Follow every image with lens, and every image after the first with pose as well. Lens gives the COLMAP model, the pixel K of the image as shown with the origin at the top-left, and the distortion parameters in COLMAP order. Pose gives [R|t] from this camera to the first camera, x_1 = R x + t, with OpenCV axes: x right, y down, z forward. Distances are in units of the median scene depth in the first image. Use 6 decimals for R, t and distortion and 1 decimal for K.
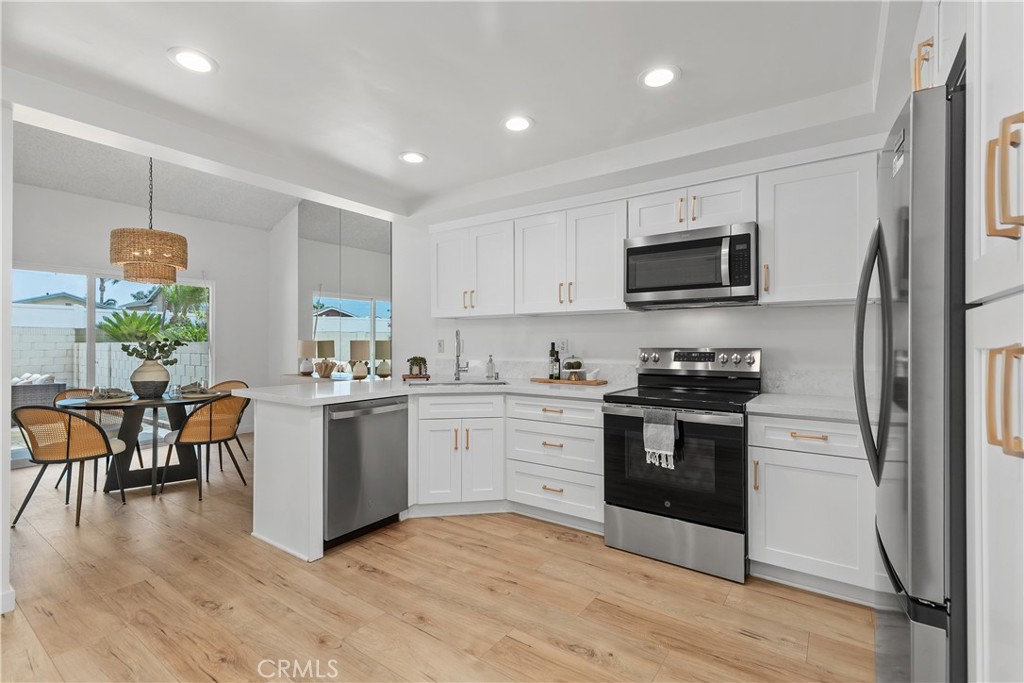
lens RADIAL K [[467.2, 0, 520.8], [0, 467.2, 344.9], [0, 0, 1]] dist [0.005126, -0.001543]
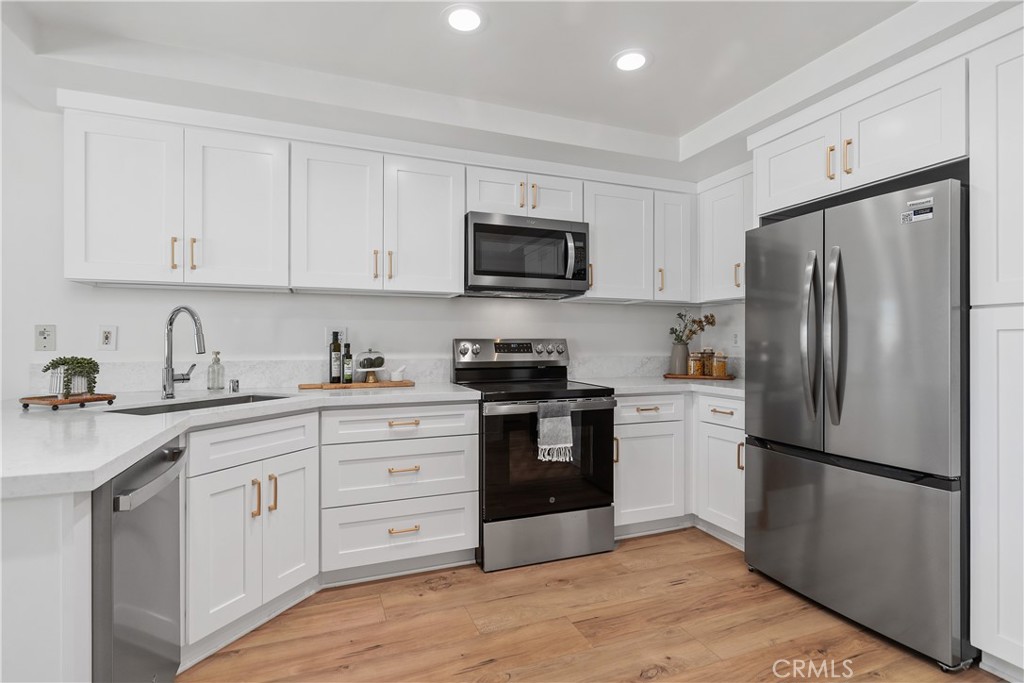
lens RADIAL K [[497.4, 0, 505.8], [0, 497.4, 345.6], [0, 0, 1]] dist [-0.005680, -0.001148]
pose [[0.550234, -0.006247, 0.834987, -0.516357], [0.003073, 0.999980, 0.005457, 0.015684], [-0.835005, -0.000437, 0.550242, 0.455941]]
